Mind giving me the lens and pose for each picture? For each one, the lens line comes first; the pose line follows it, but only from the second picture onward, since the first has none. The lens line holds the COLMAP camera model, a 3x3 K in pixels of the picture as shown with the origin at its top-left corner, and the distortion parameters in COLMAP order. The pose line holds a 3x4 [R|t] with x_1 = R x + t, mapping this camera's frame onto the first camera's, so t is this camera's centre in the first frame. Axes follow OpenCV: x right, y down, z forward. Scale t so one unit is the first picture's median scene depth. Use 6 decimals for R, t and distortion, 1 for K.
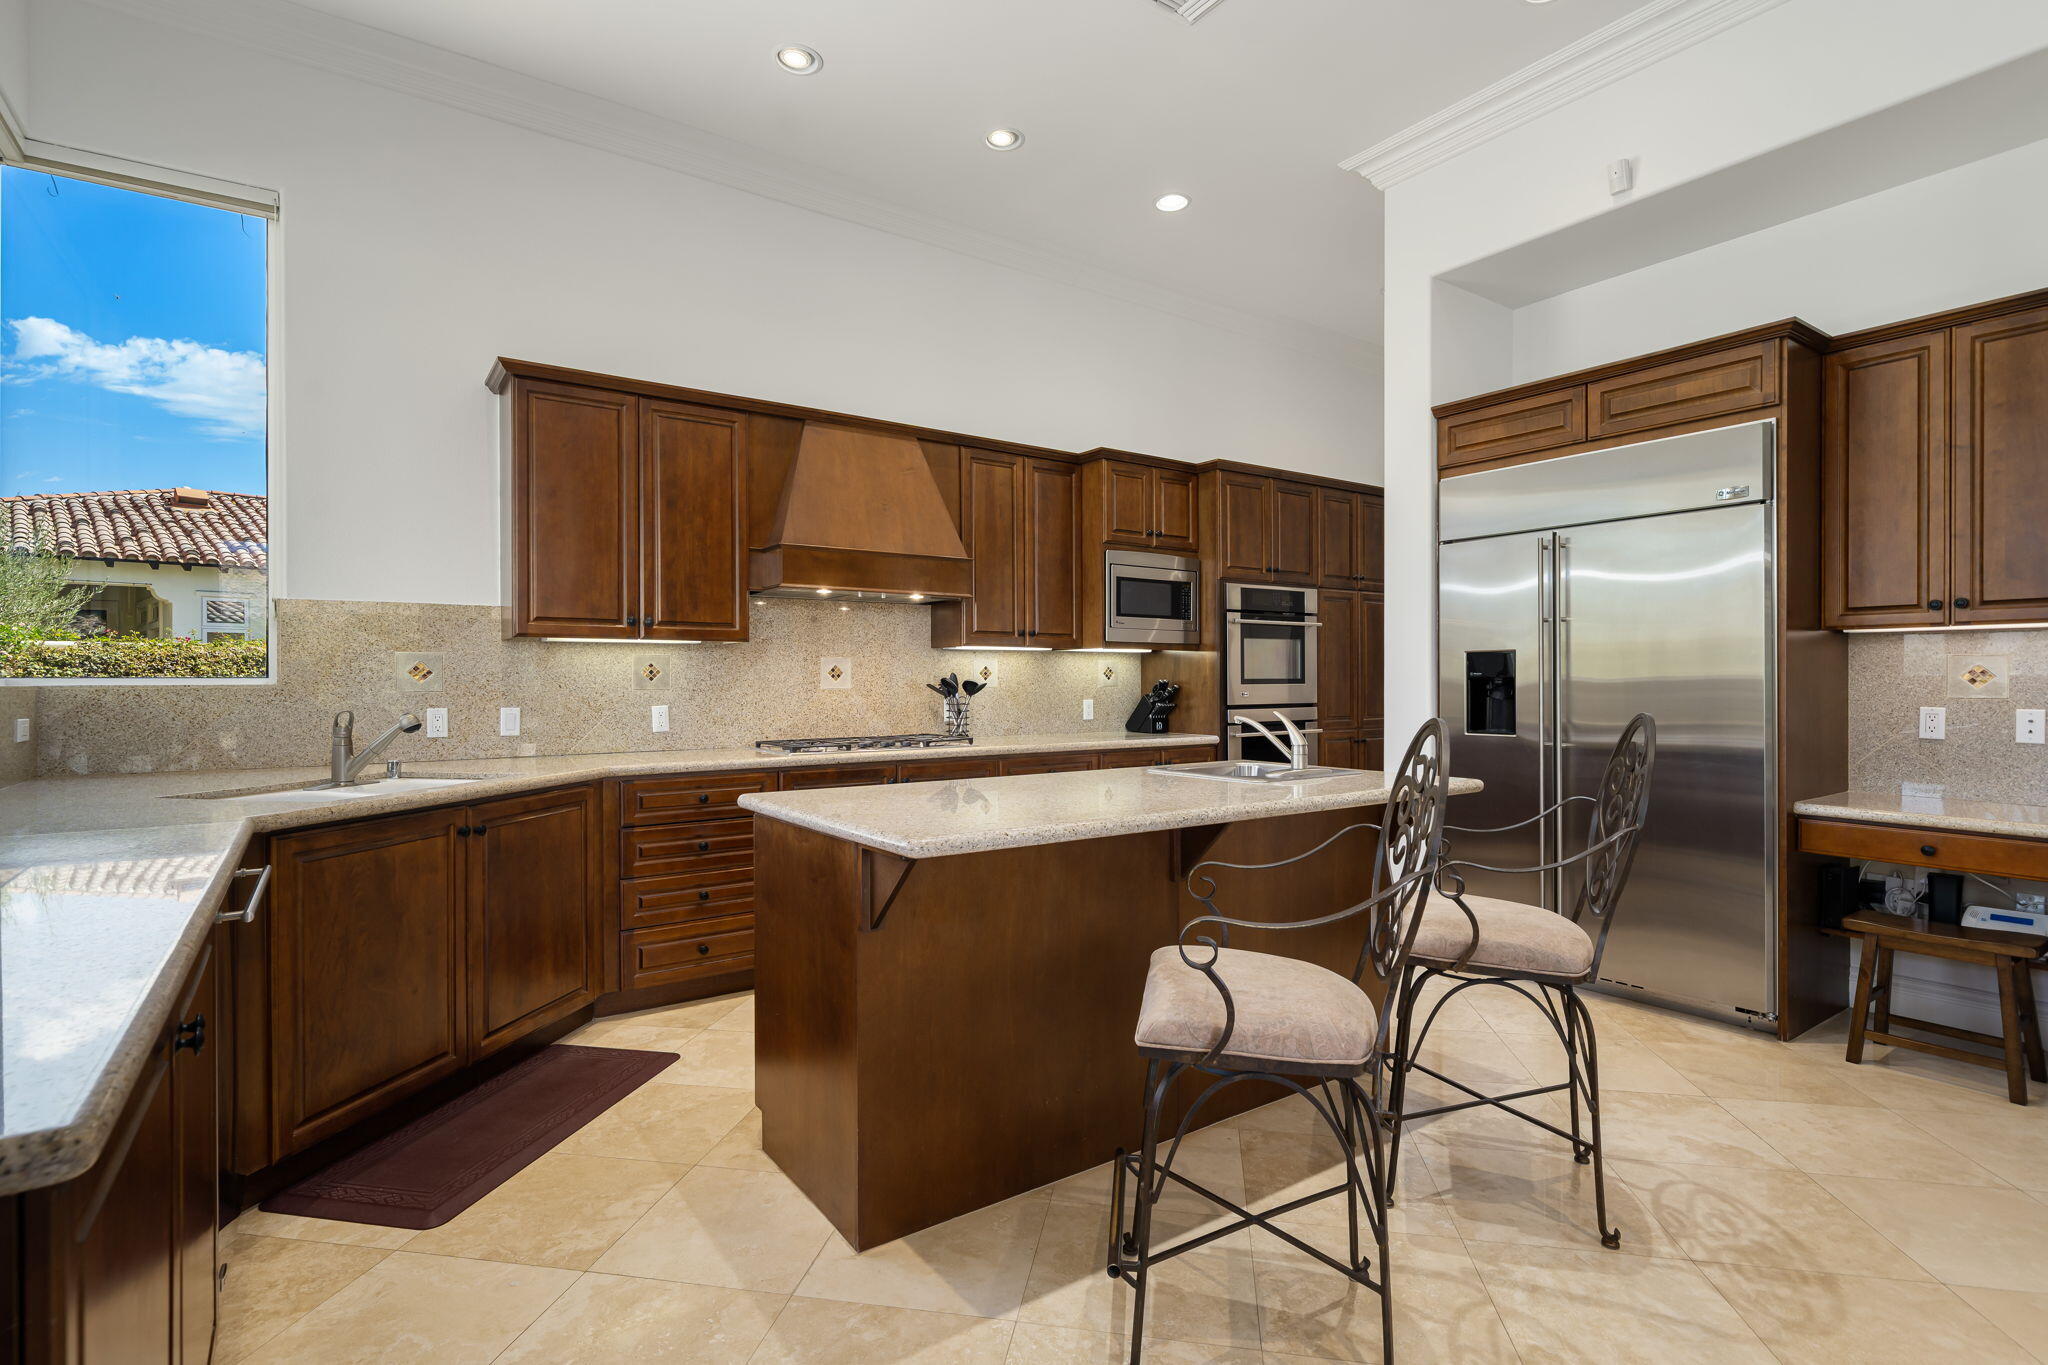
lens RADIAL K [[965.6, 0, 1018.8], [0, 965.6, 678.4], [0, 0, 1]] dist [0.000763, 0.000396]
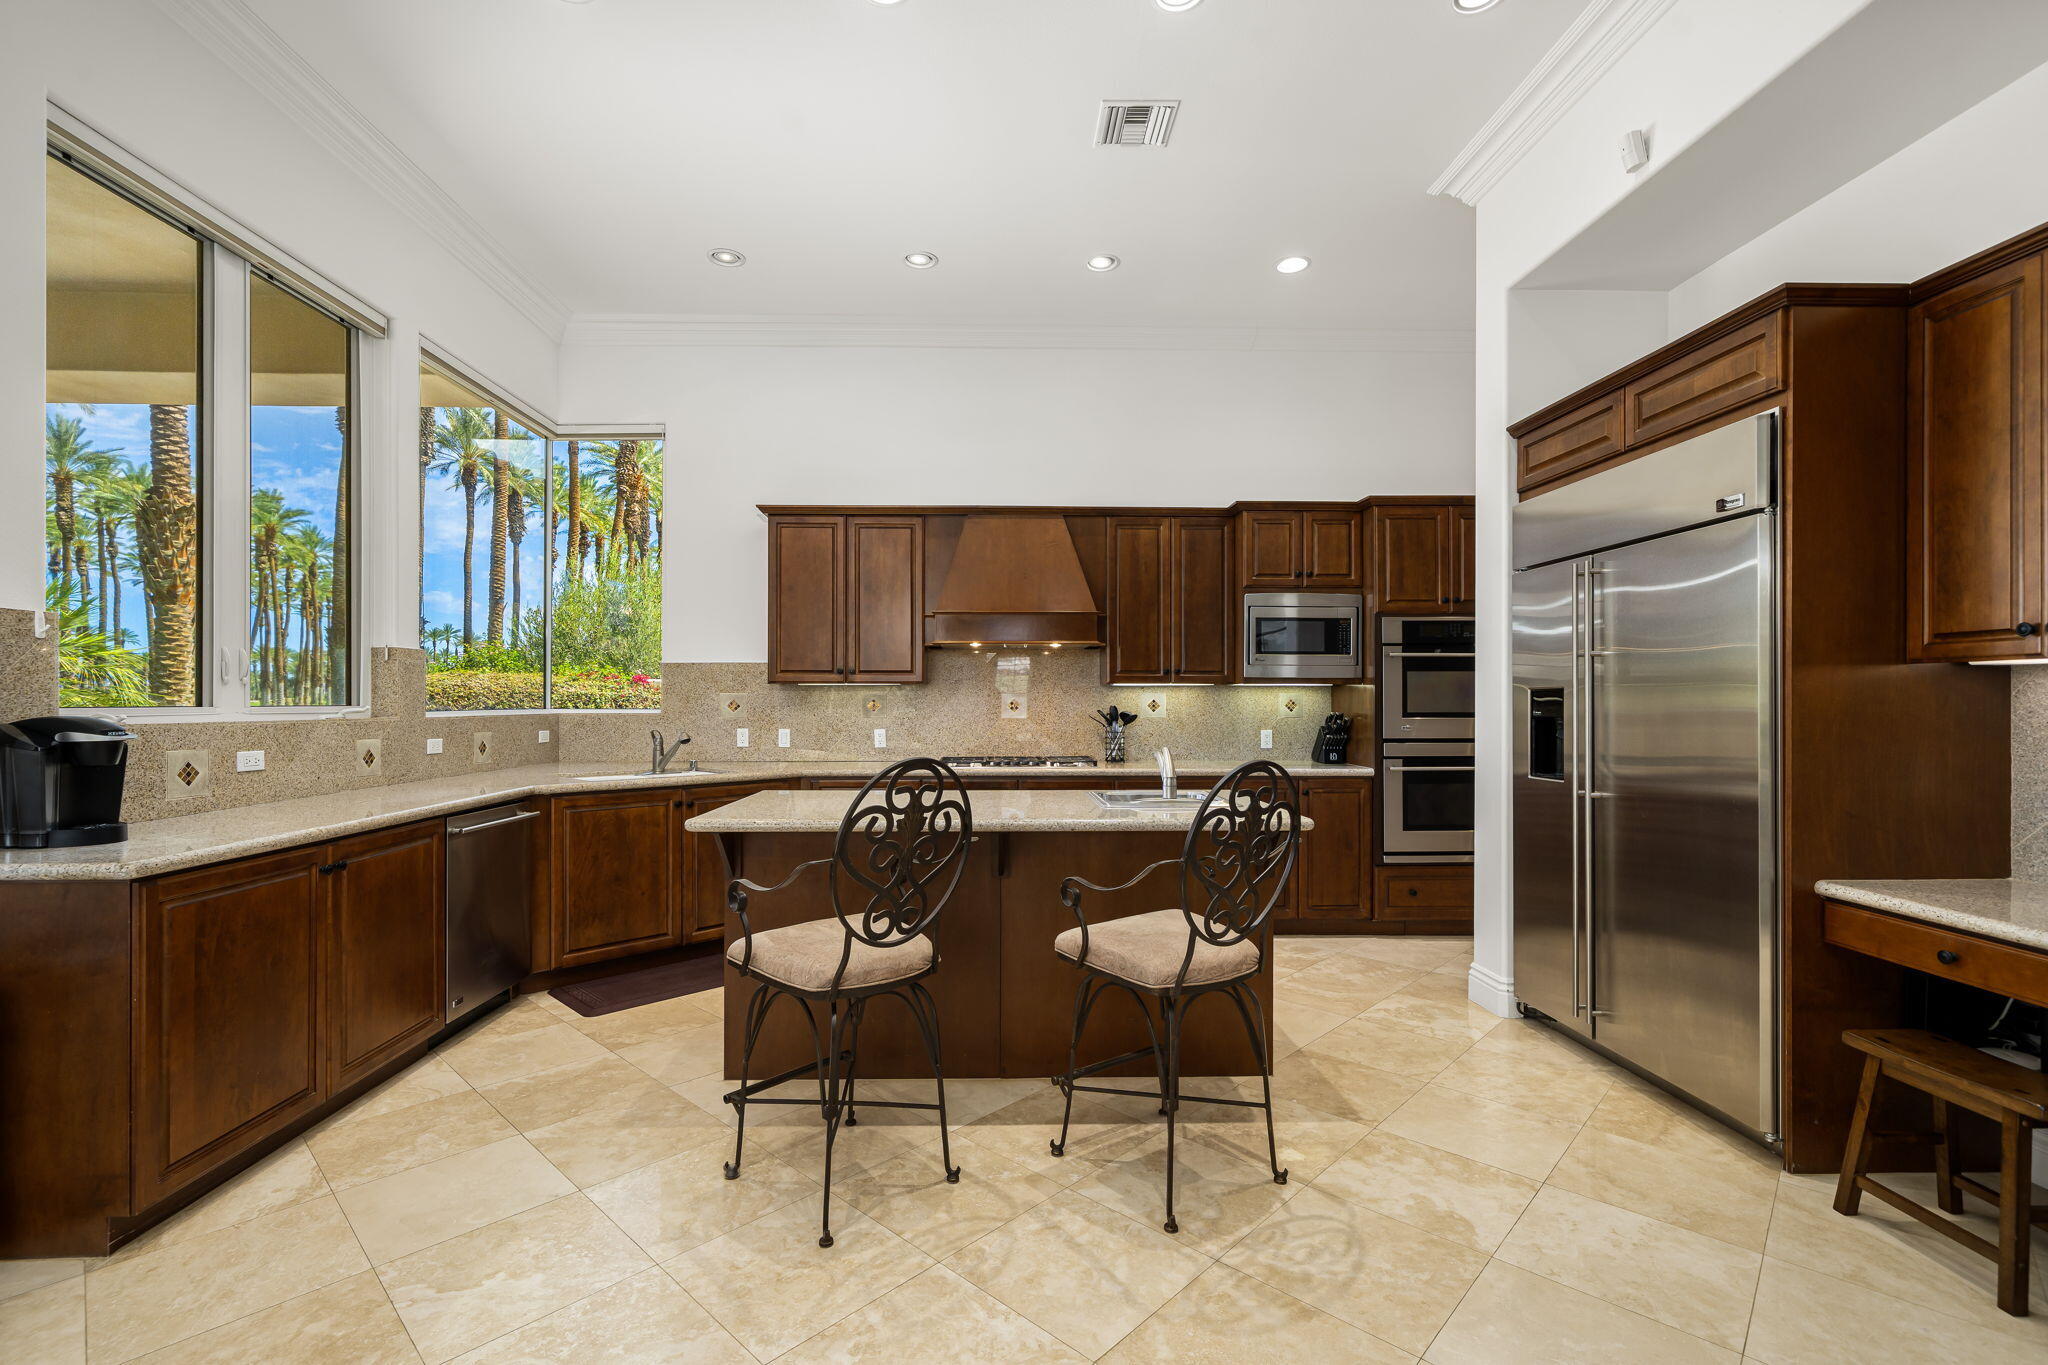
lens RADIAL K [[899.6, 0, 1019.4], [0, 899.6, 696.3], [0, 0, 1]] dist [-0.001441, -0.000406]
pose [[0.838695, 0.000249, -0.544602, 0.503259], [-0.002152, 0.999994, -0.002857, -0.016082], [0.544598, 0.003568, 0.838690, 0.009751]]
